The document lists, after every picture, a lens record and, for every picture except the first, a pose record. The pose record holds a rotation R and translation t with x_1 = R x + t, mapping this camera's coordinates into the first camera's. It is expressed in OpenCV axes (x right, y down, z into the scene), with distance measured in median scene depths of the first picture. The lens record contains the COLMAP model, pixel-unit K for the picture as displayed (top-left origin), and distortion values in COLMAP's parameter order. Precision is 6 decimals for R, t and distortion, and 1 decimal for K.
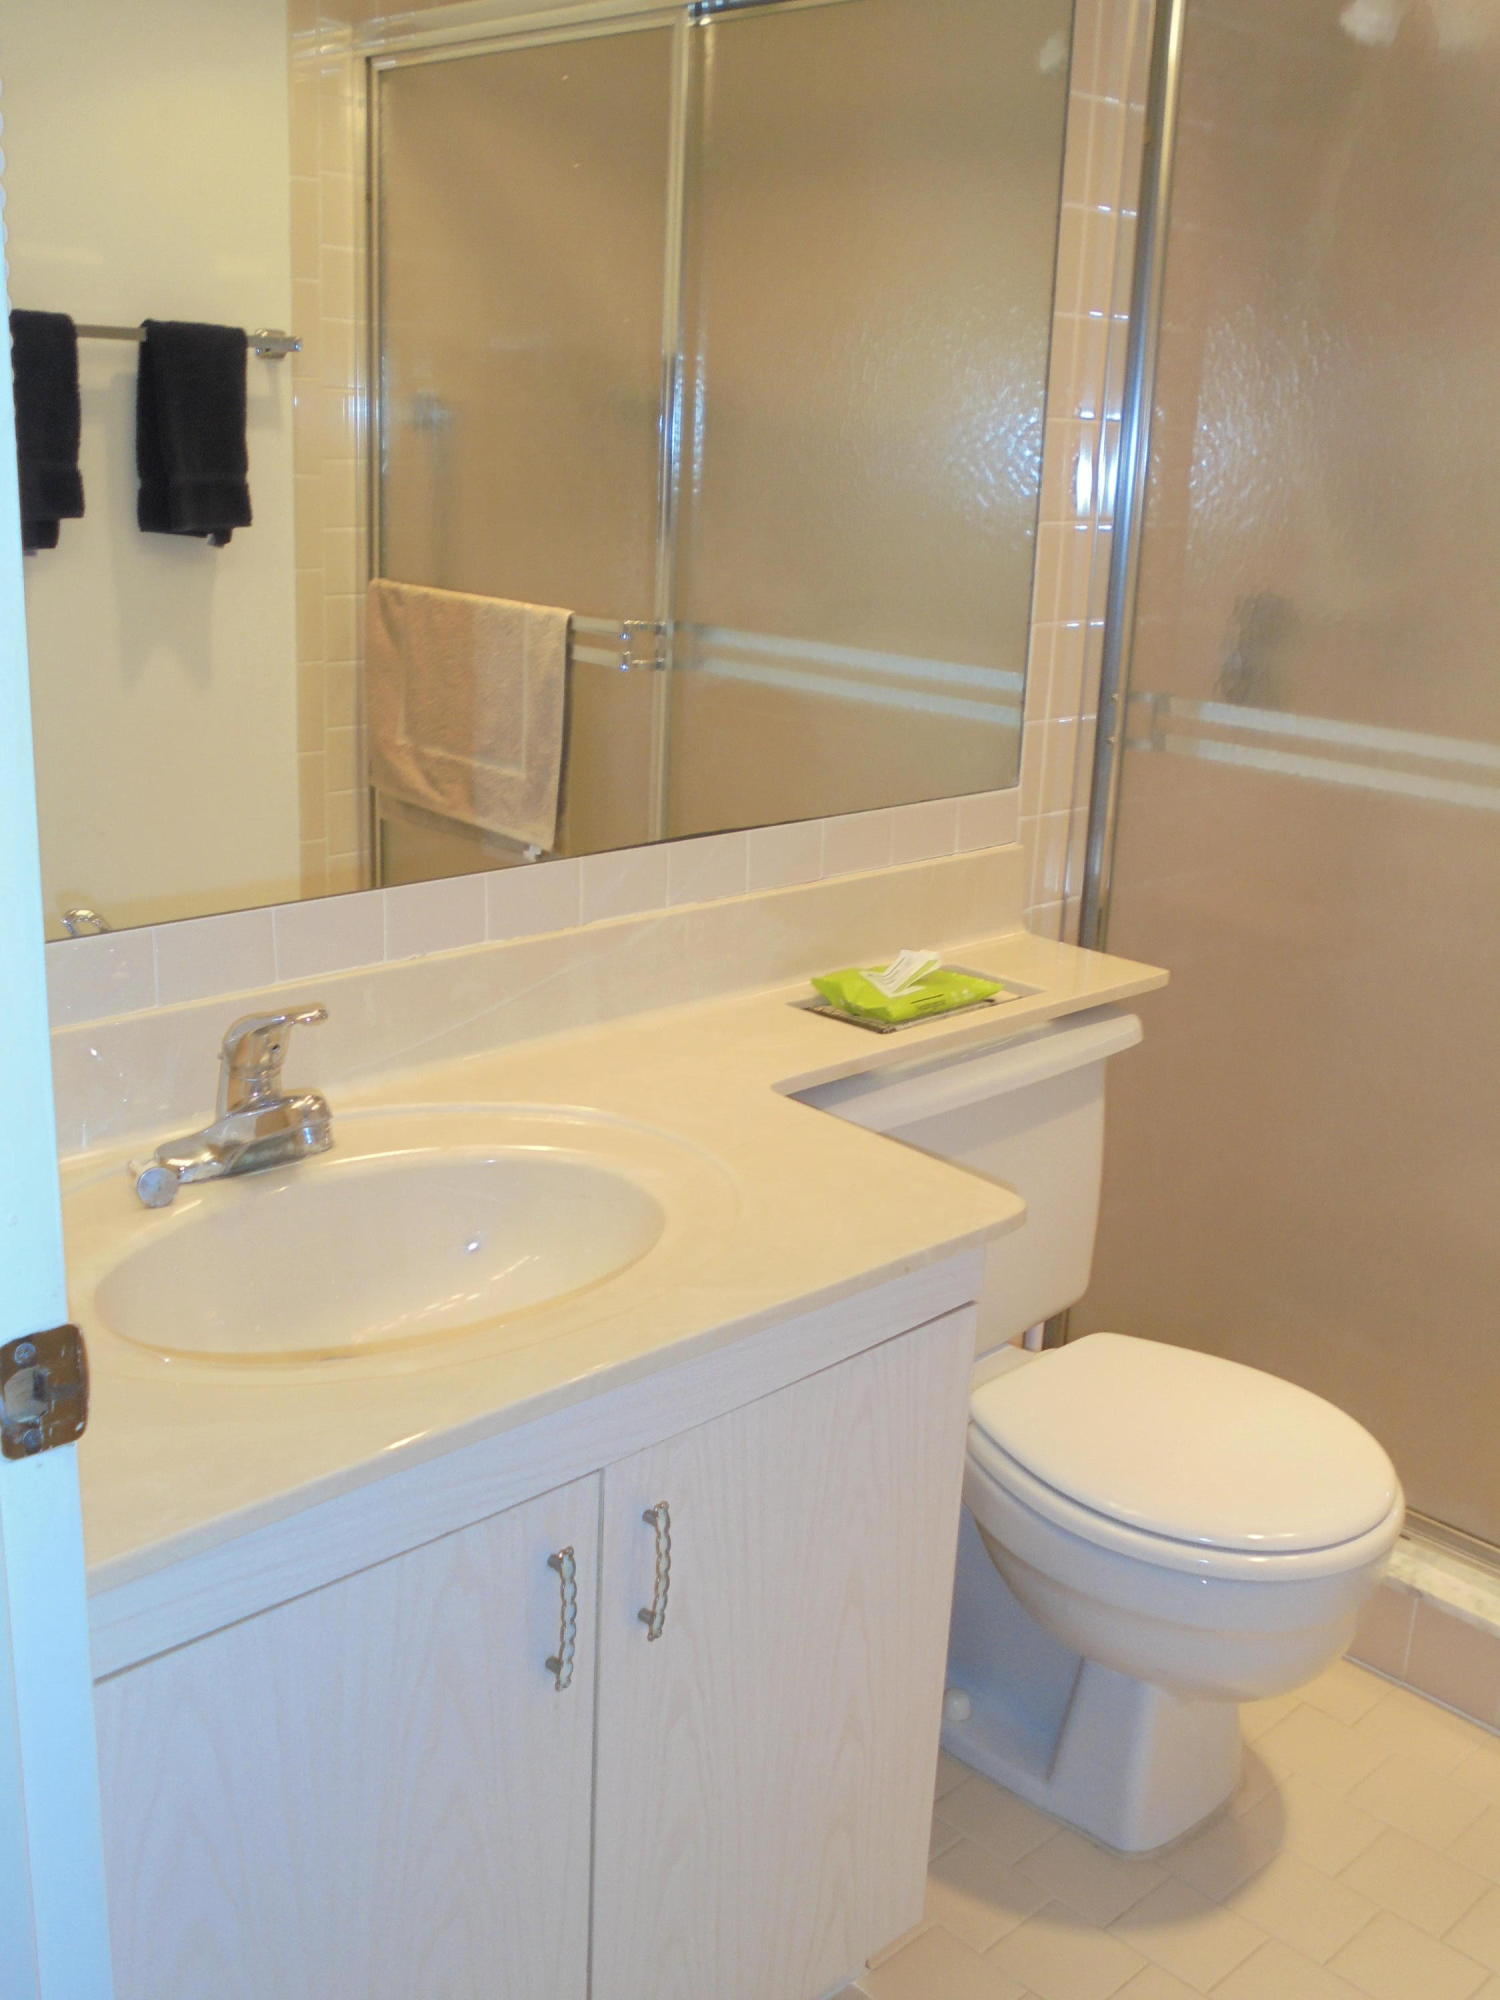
lens RADIAL K [[1990.1, 0, 750.0], [0, 1990.1, 1000.0], [0, 0, 1]] dist [0.002154, 0.002620]
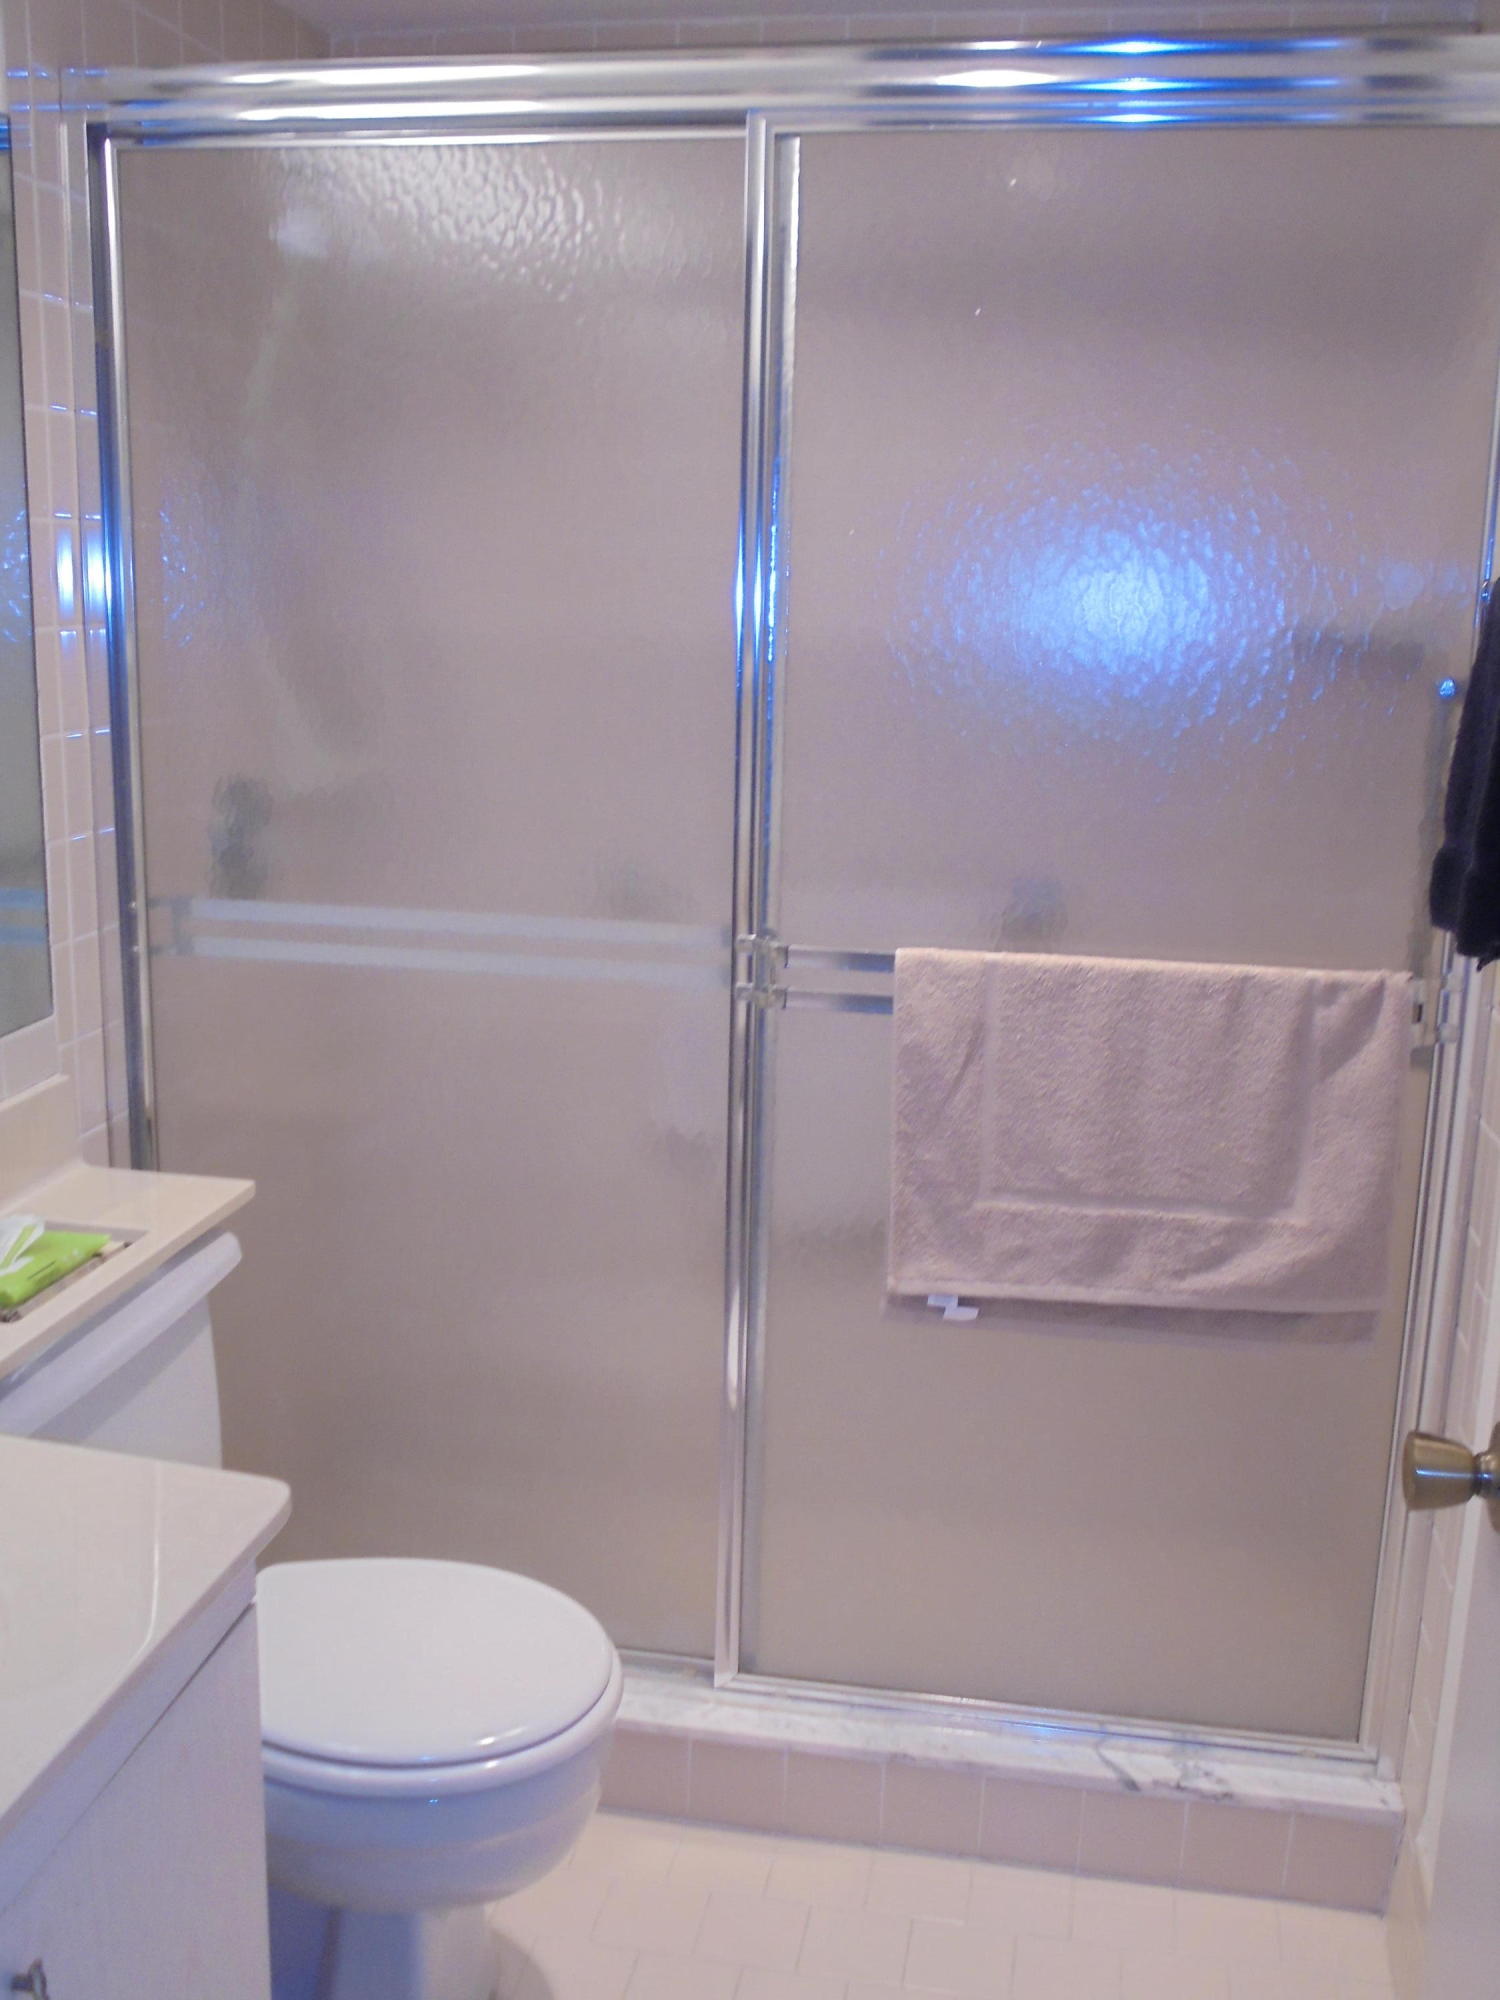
lens RADIAL K [[1990.1, 0, 750.0], [0, 1990.1, 1000.0], [0, 0, 1]] dist [0.002154, 0.002620]
pose [[0.803182, -0.145793, 0.577618, -0.151616], [0.175232, 0.984515, 0.004834, -0.066962], [-0.569378, 0.097334, 0.816293, 0.062649]]
